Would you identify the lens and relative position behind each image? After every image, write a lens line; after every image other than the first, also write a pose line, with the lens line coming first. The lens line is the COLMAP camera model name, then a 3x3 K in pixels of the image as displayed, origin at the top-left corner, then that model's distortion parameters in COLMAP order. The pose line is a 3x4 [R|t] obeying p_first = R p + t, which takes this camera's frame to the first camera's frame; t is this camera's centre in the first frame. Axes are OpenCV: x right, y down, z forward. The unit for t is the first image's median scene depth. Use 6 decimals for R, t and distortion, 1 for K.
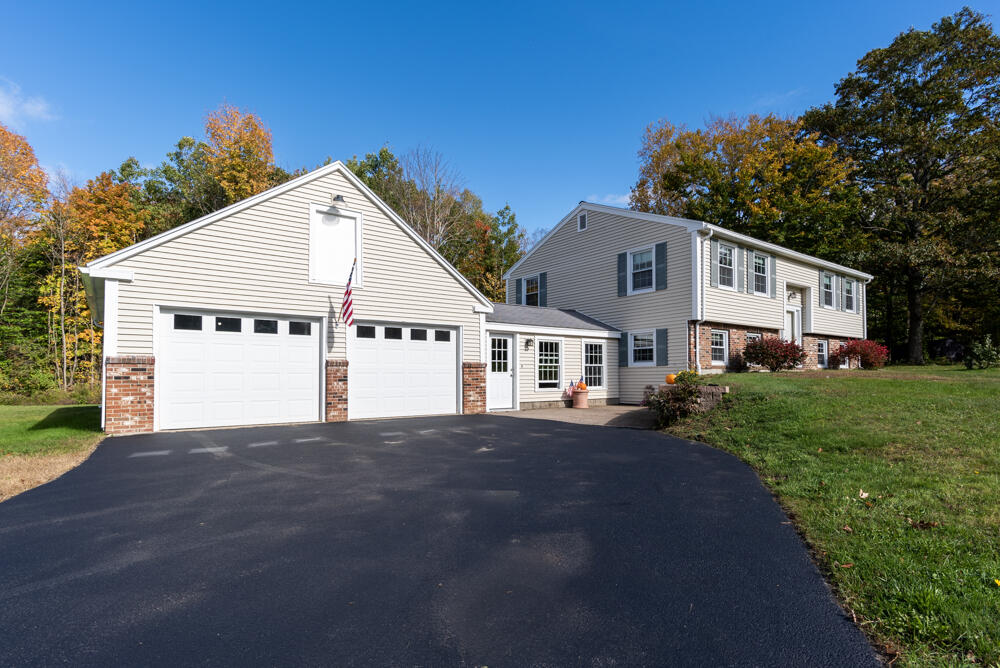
lens RADIAL K [[503.9, 0, 497.5], [0, 503.9, 360.6], [0, 0, 1]] dist [0.013769, 0.000259]
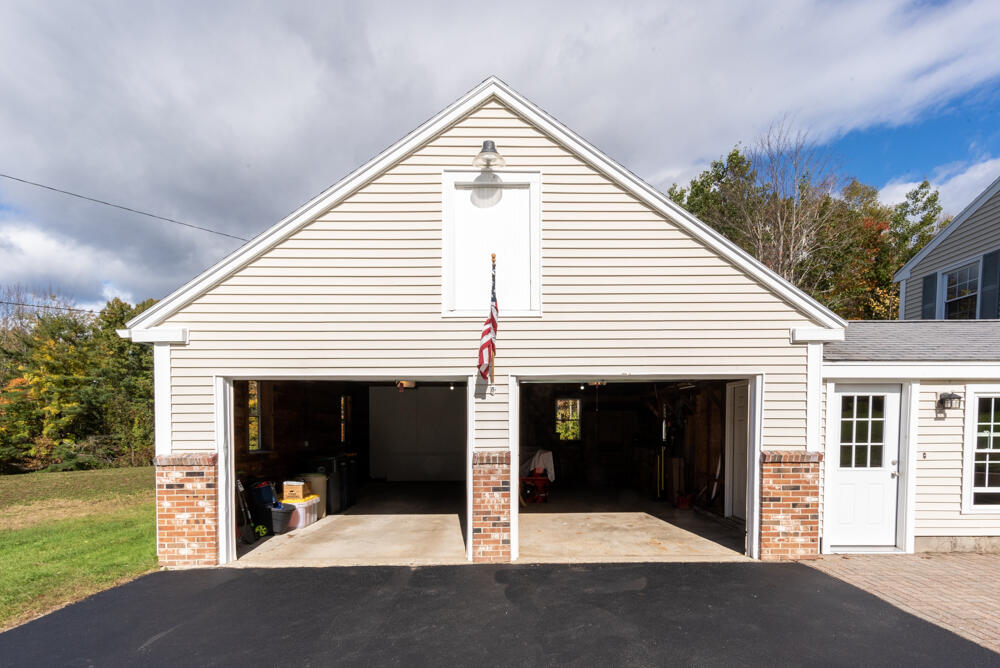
lens RADIAL K [[503.9, 0, 525.3], [0, 503.9, 449.6], [0, 0, 1]] dist [0.013769, 0.000259]
pose [[0.805859, 0.025752, -0.591547, 0.030333], [0.019673, 0.997338, 0.070218, -0.032673], [0.591780, -0.068224, 0.803207, 0.436683]]
